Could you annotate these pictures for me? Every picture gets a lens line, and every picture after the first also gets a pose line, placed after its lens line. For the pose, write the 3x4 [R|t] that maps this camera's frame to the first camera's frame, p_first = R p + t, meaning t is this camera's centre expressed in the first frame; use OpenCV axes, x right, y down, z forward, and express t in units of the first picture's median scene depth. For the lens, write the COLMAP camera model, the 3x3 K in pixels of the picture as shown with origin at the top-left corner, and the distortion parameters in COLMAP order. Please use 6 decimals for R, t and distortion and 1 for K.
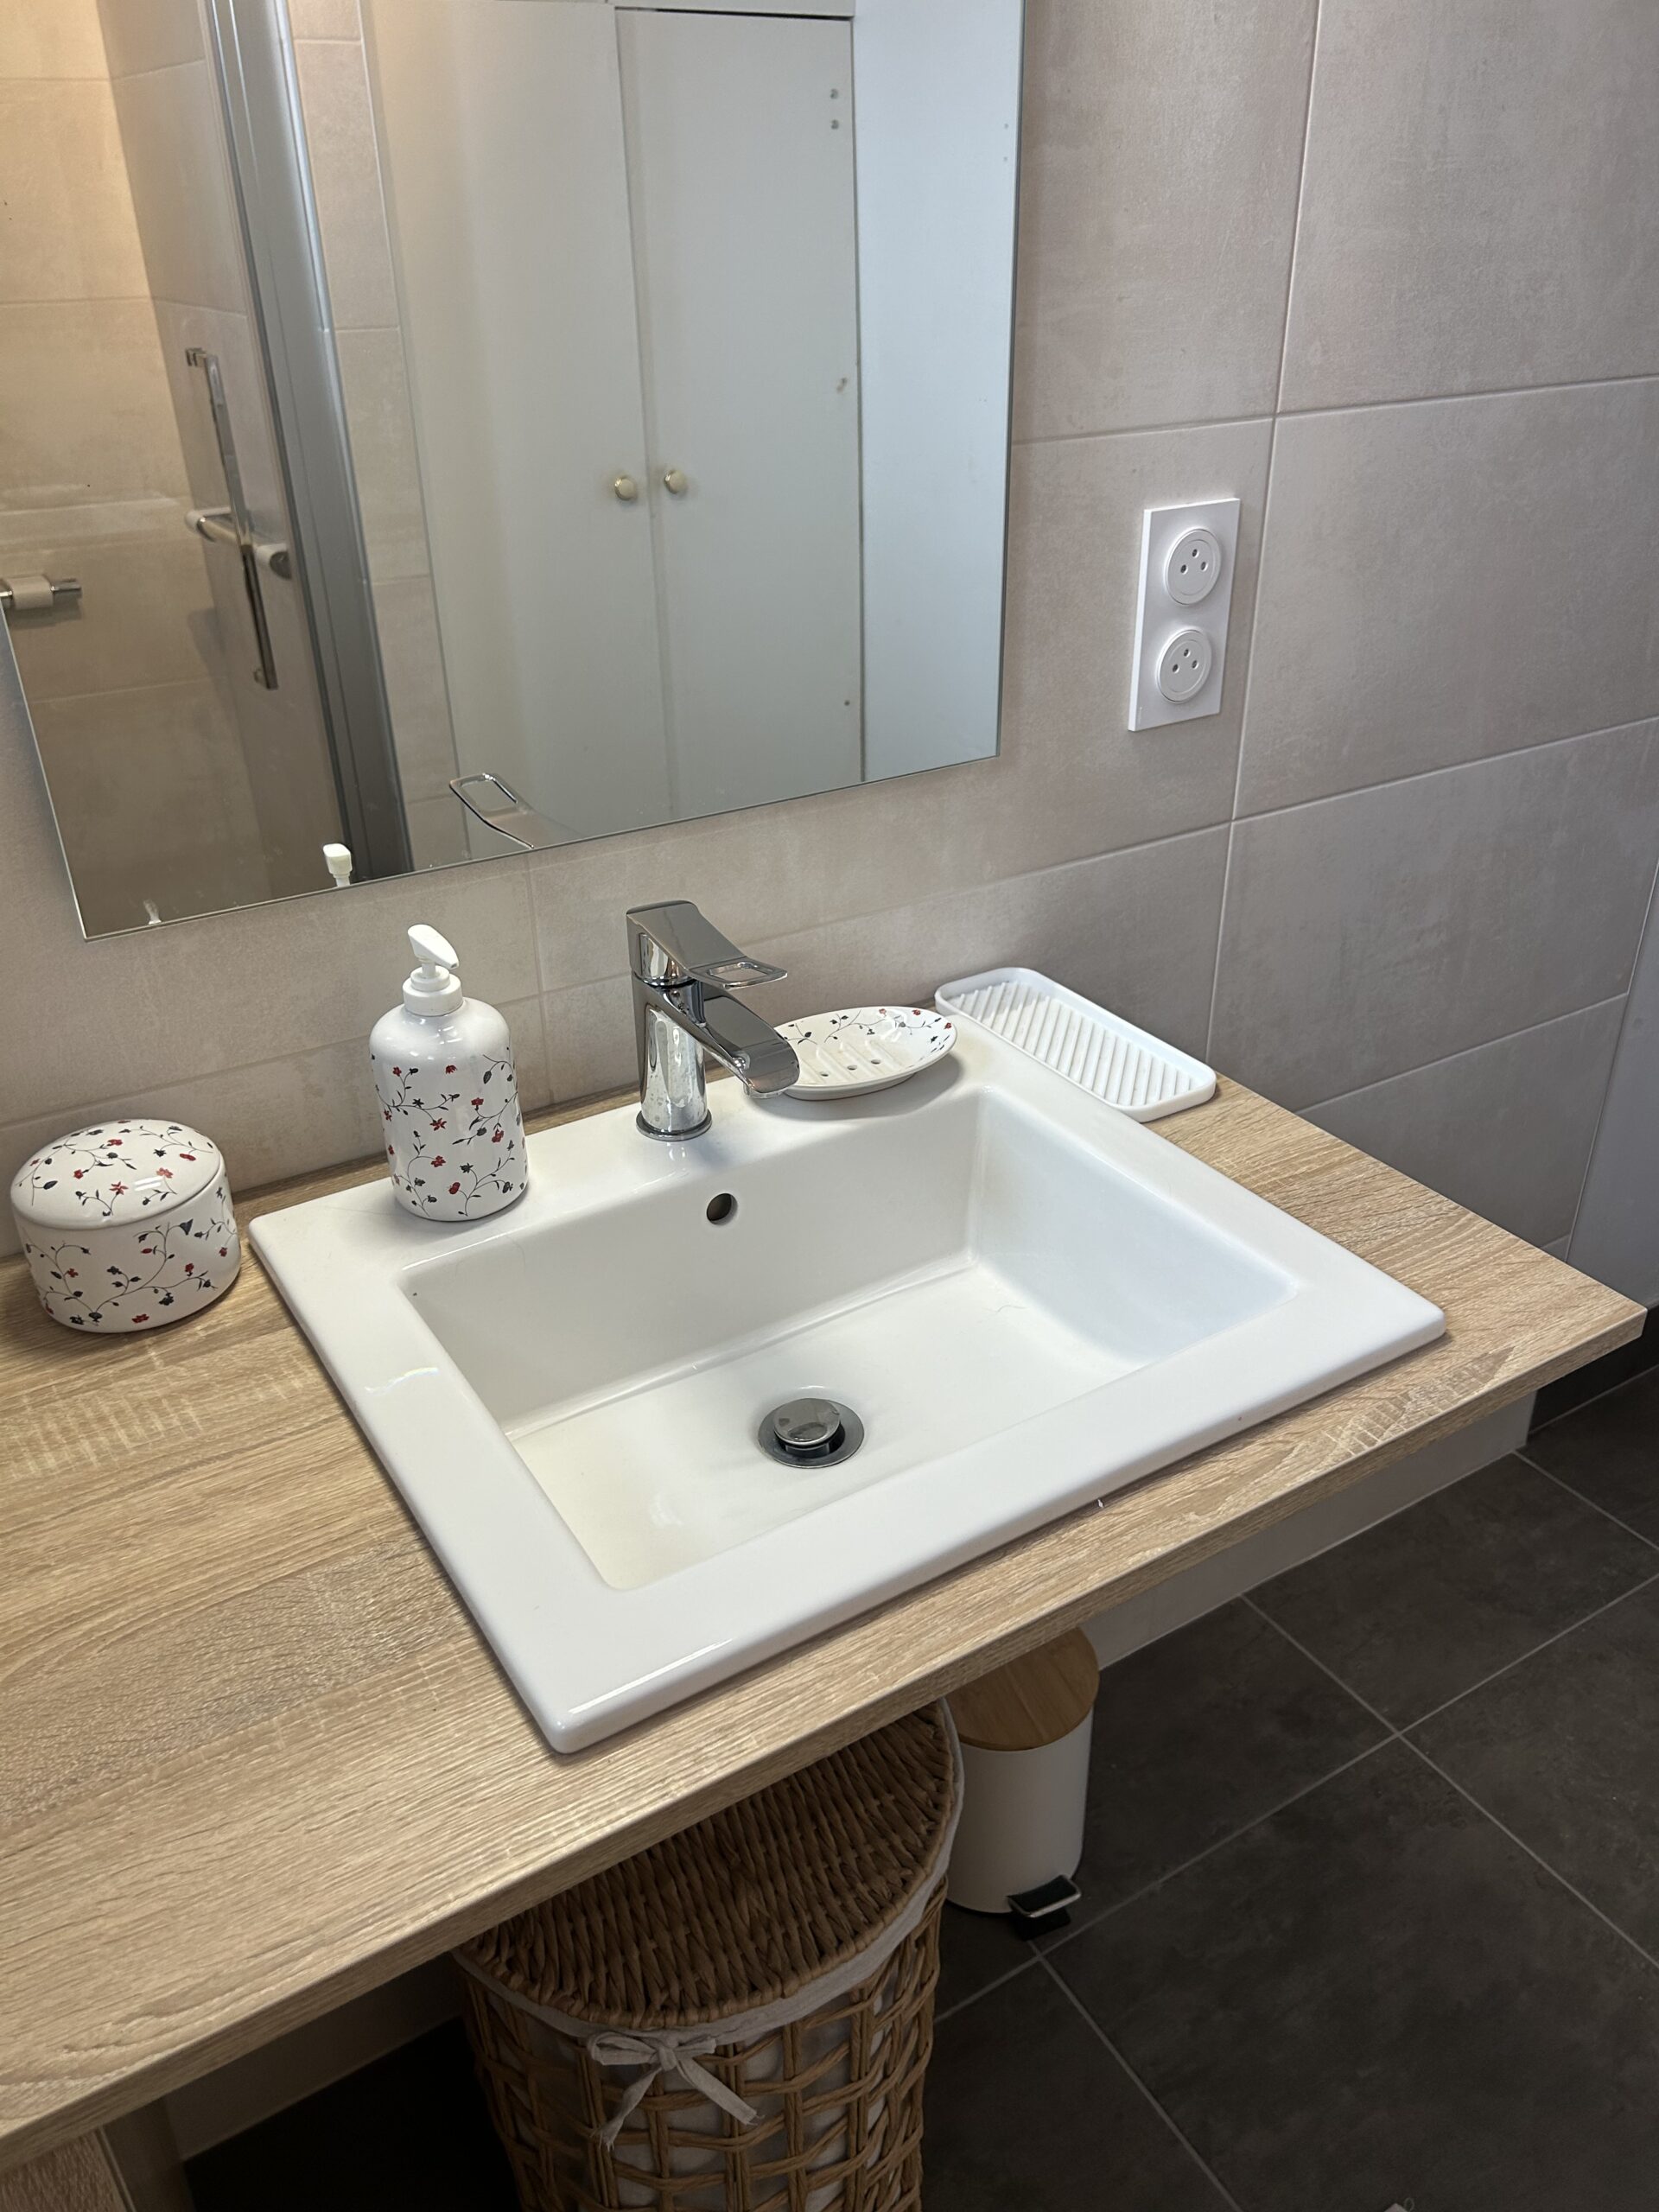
lens RADIAL K [[1643.1, 0, 829.5], [0, 1643.1, 1106.0], [0, 0, 1]] dist [0.065018, -0.086629]
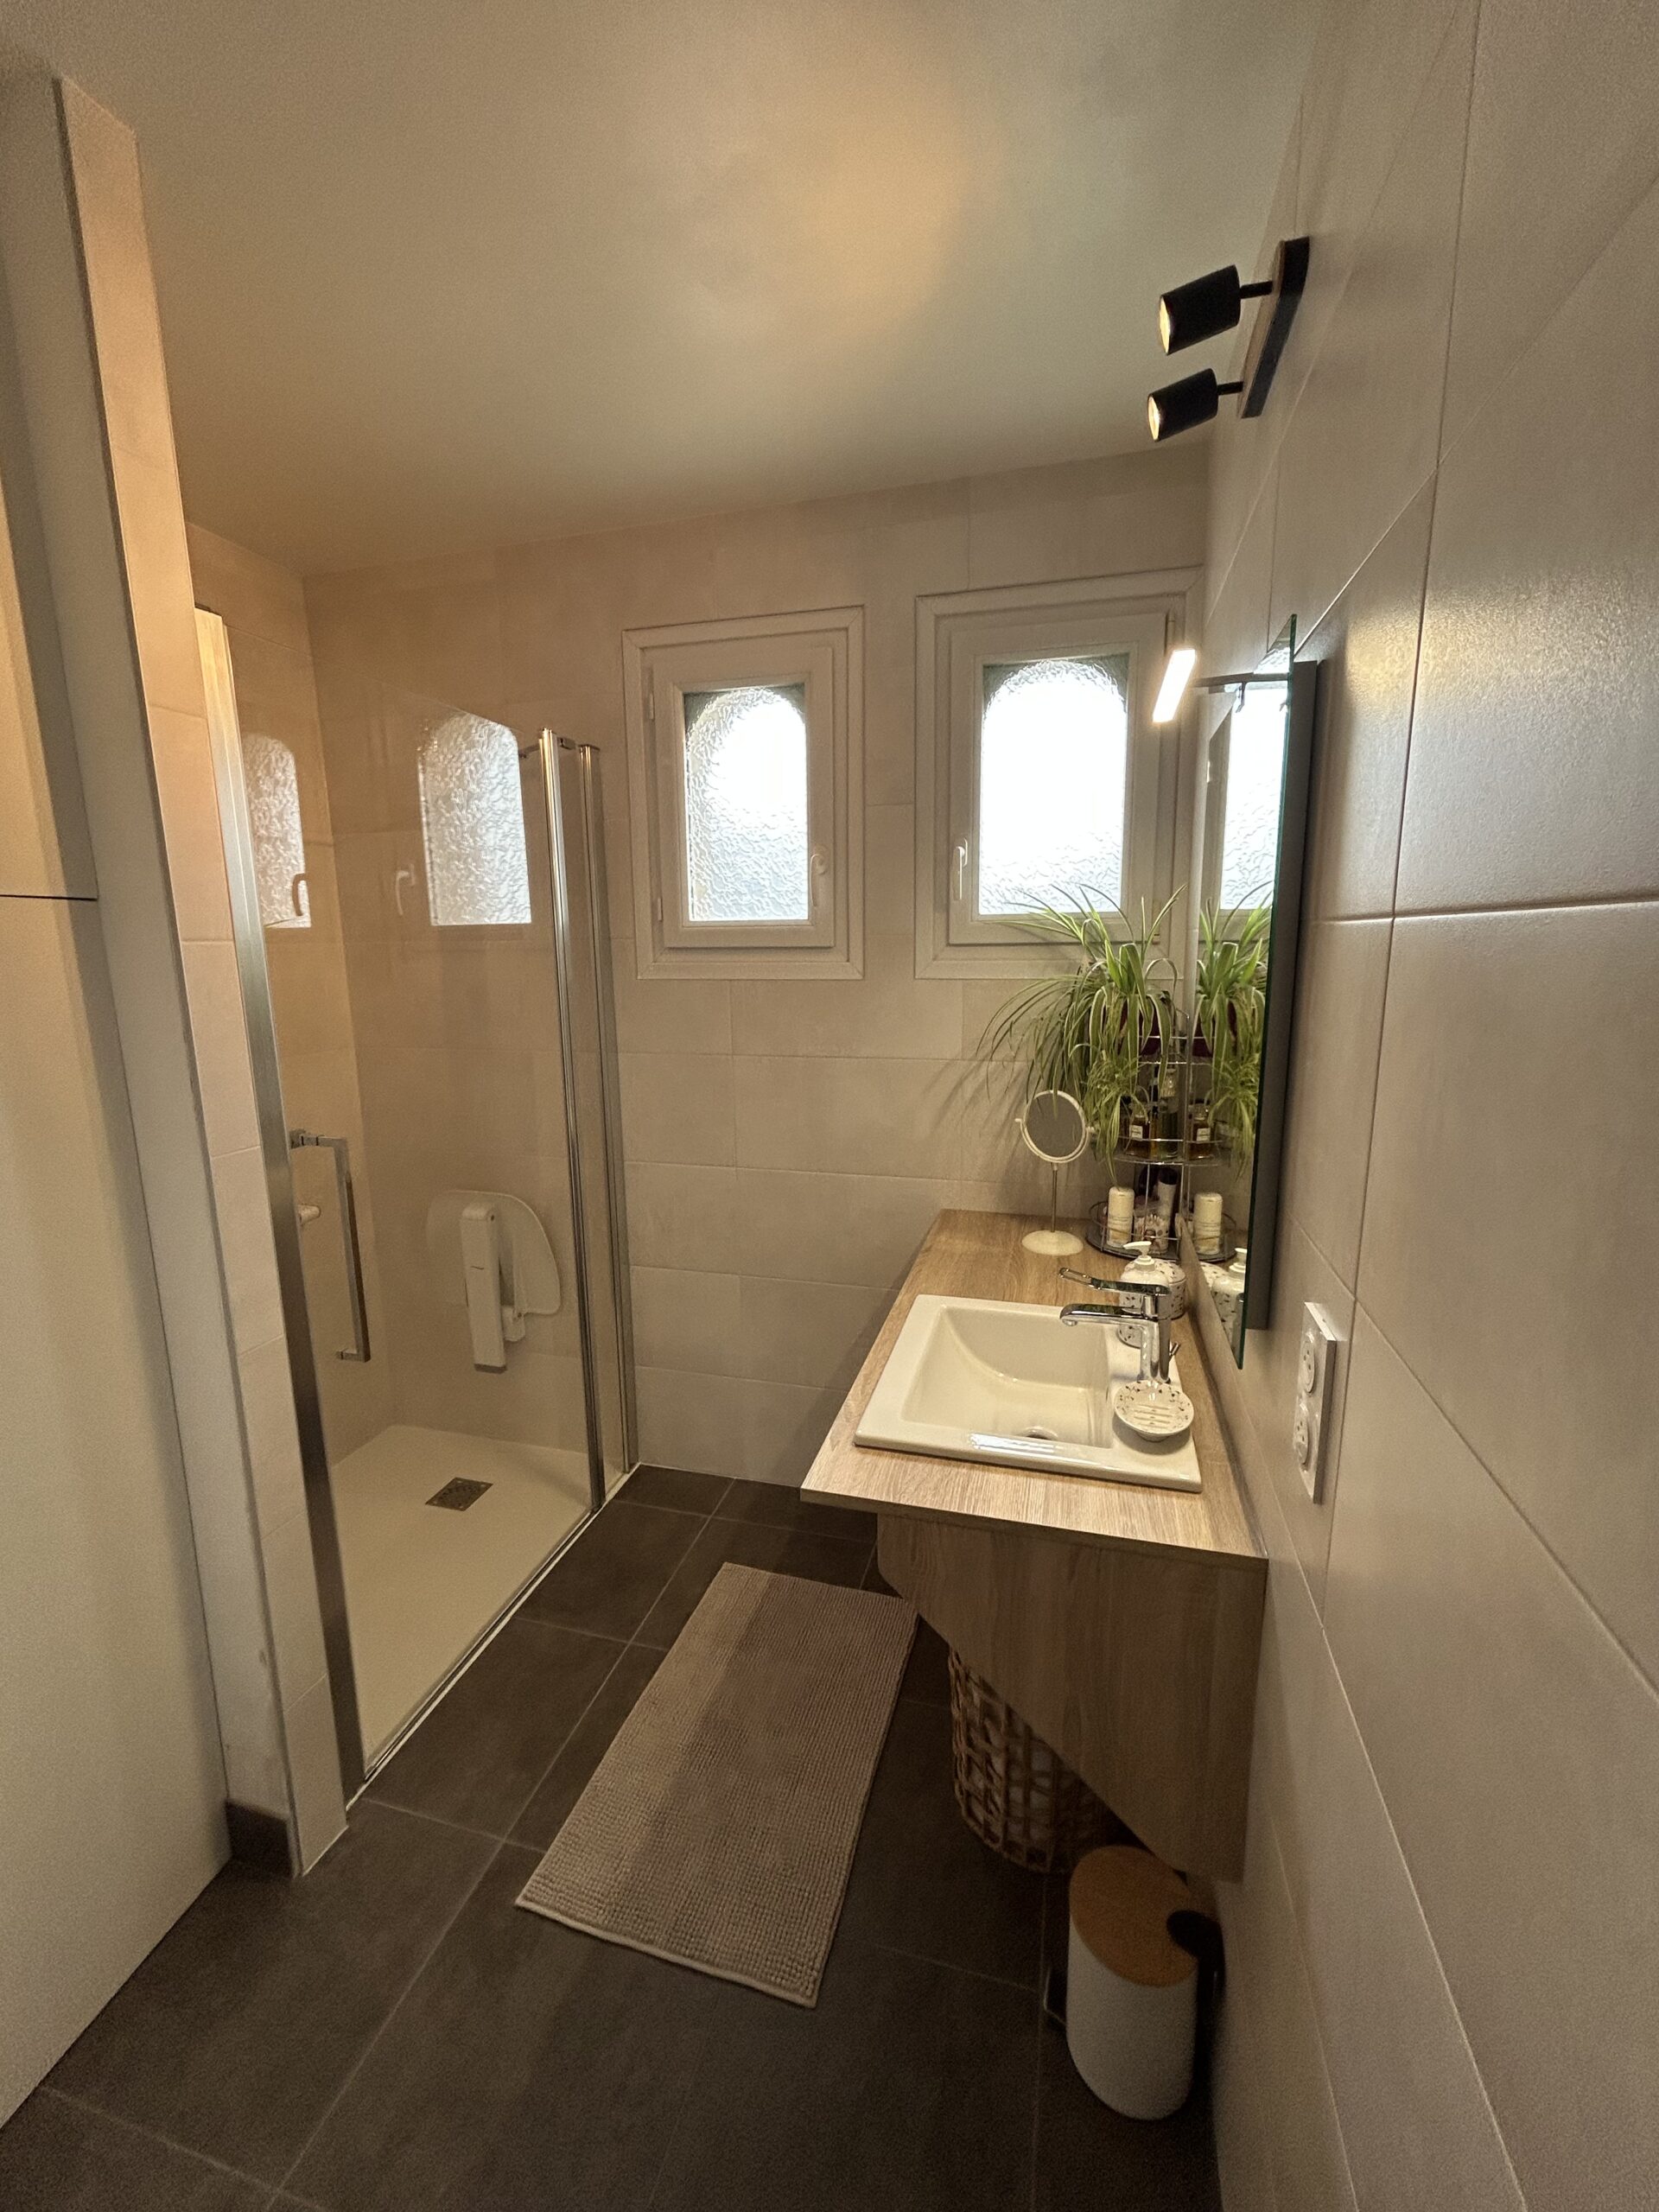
lens RADIAL K [[888.3, 0, 837.6], [0, 888.3, 1101.3], [0, 0, 1]] dist [-0.001131, 0.000742]
pose [[-0.721773, 0.136653, -0.678505, 1.191781], [-0.323006, 0.800509, 0.504829, -0.925924], [0.612136, 0.583534, -0.533646, 1.341799]]
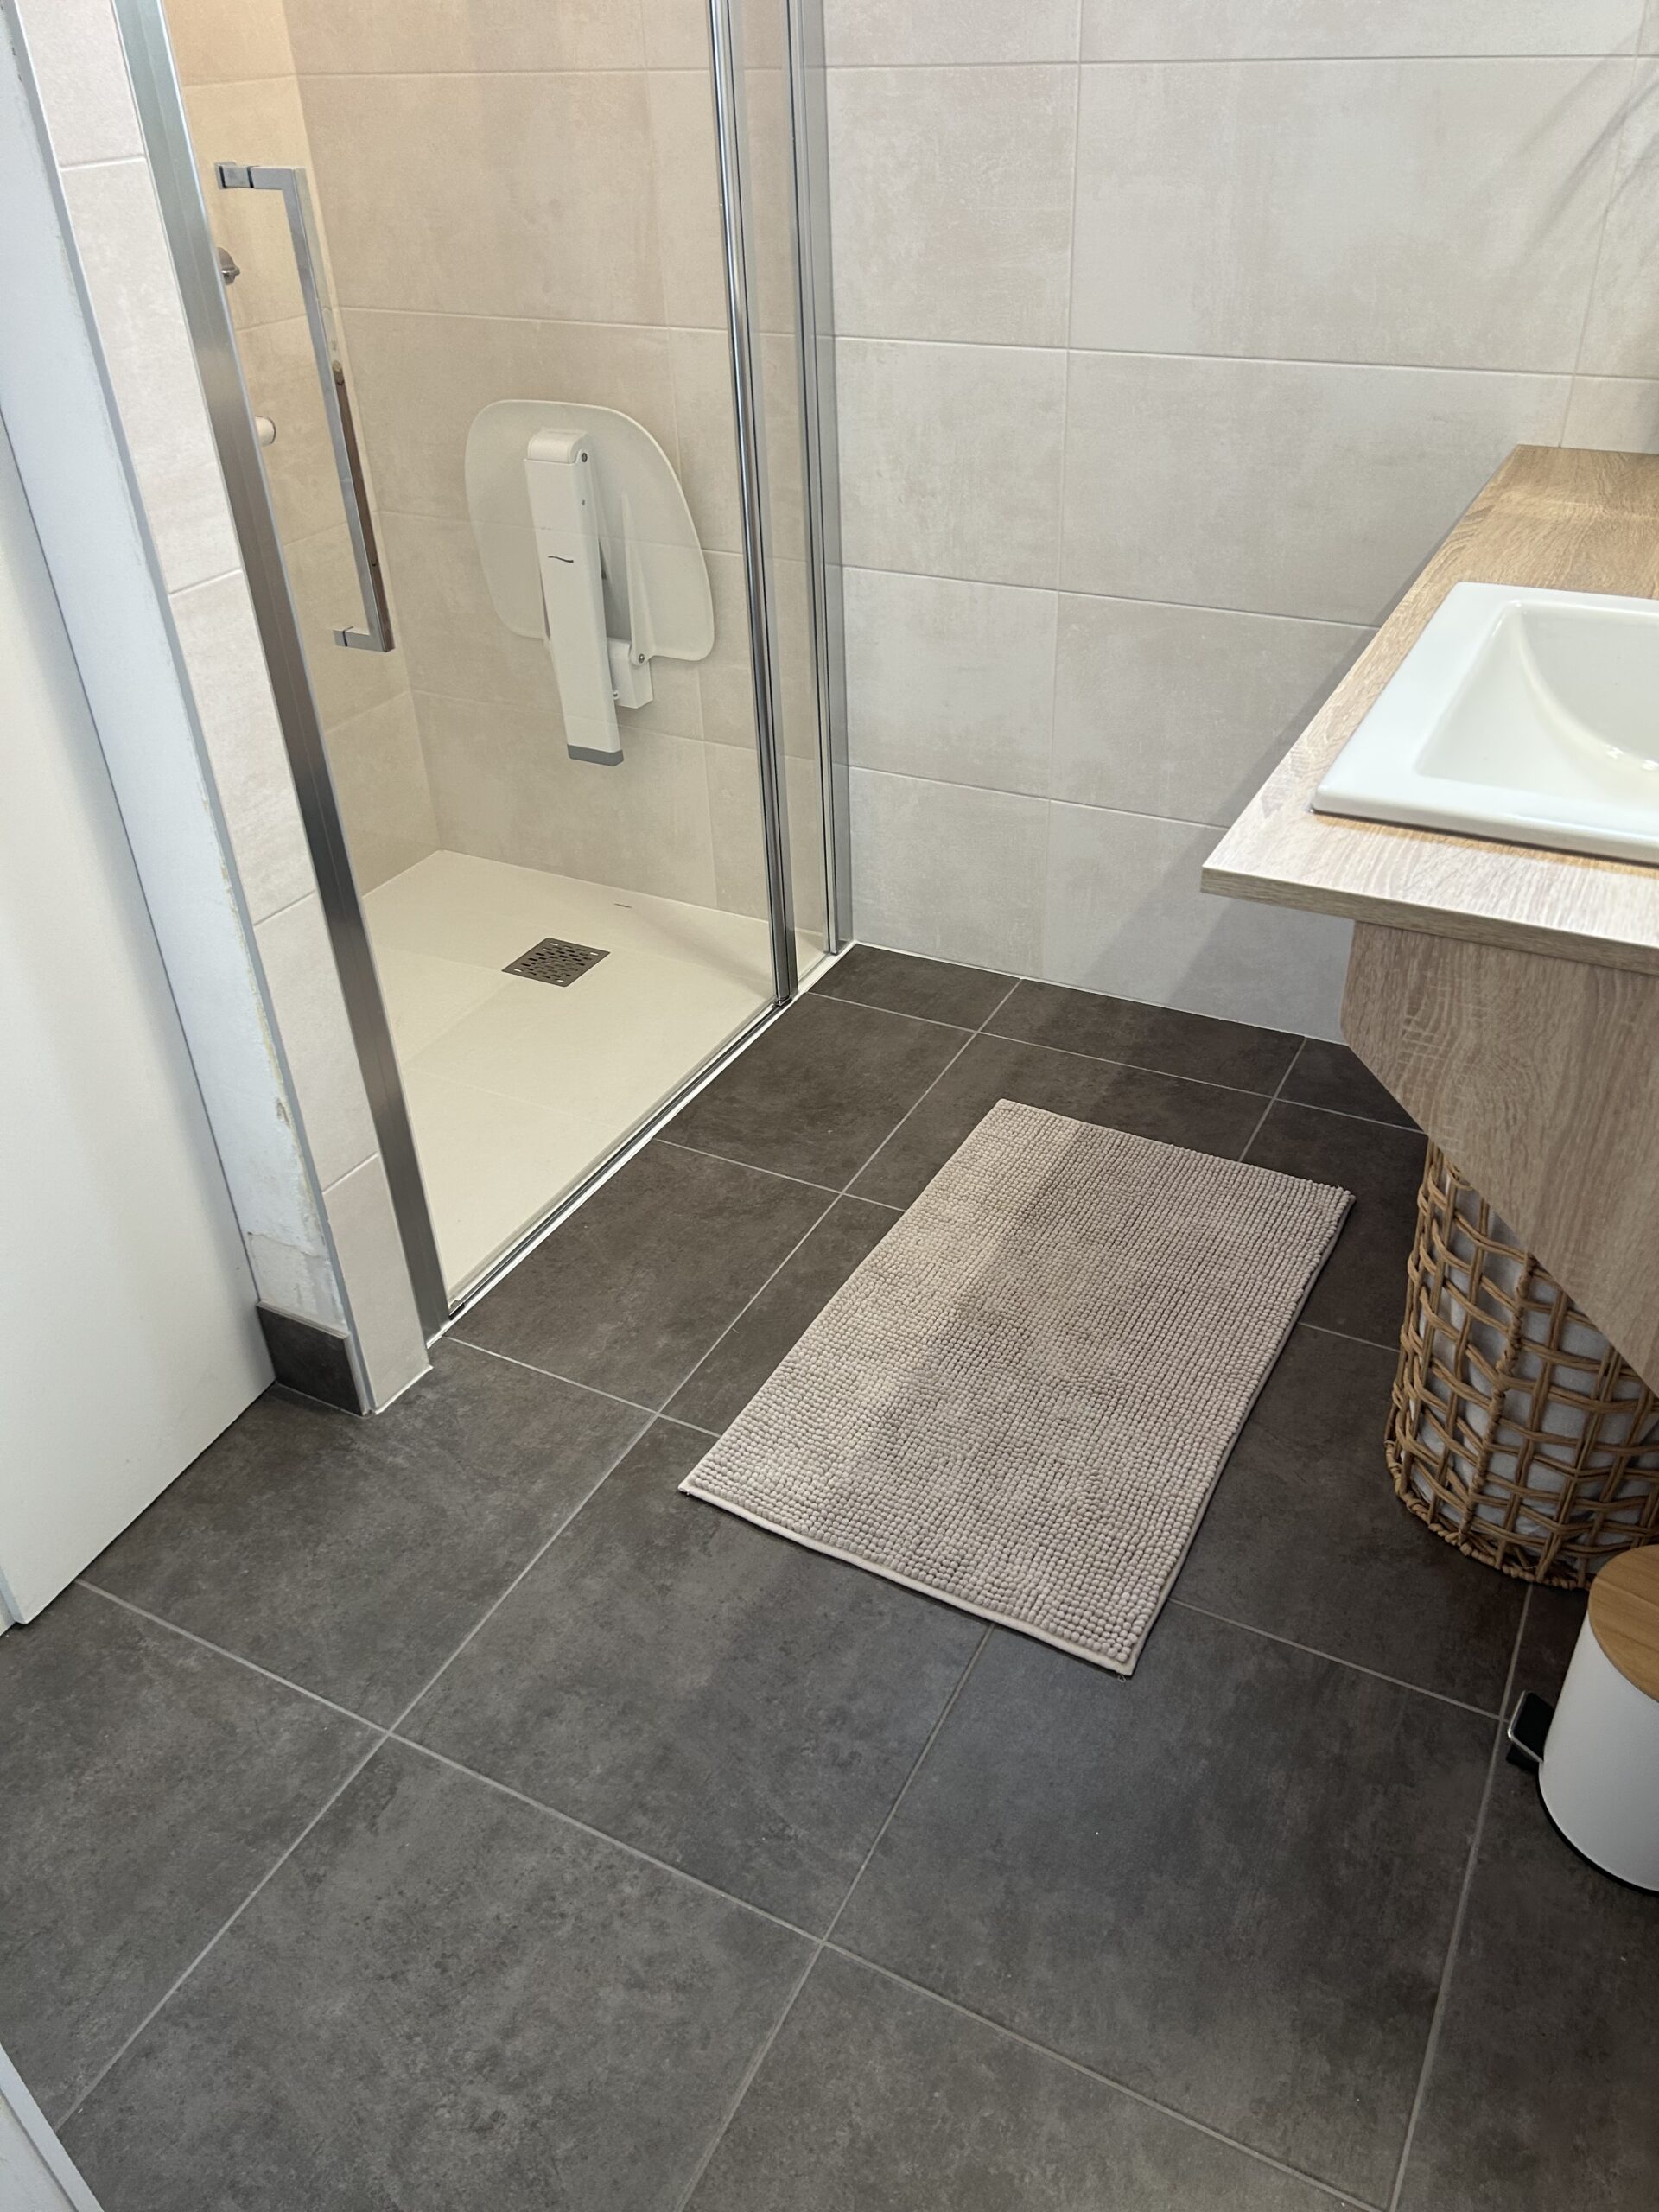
lens RADIAL K [[1650.8, 0, 849.3], [0, 1650.8, 1106.4], [0, 0, 1]] dist [0.069927, -0.081771]
pose [[-0.850837, 0.322247, -0.415009, 1.222425], [-0.222106, 0.495229, 0.839891, -0.713150], [0.476177, 0.806787, -0.349786, 1.394867]]
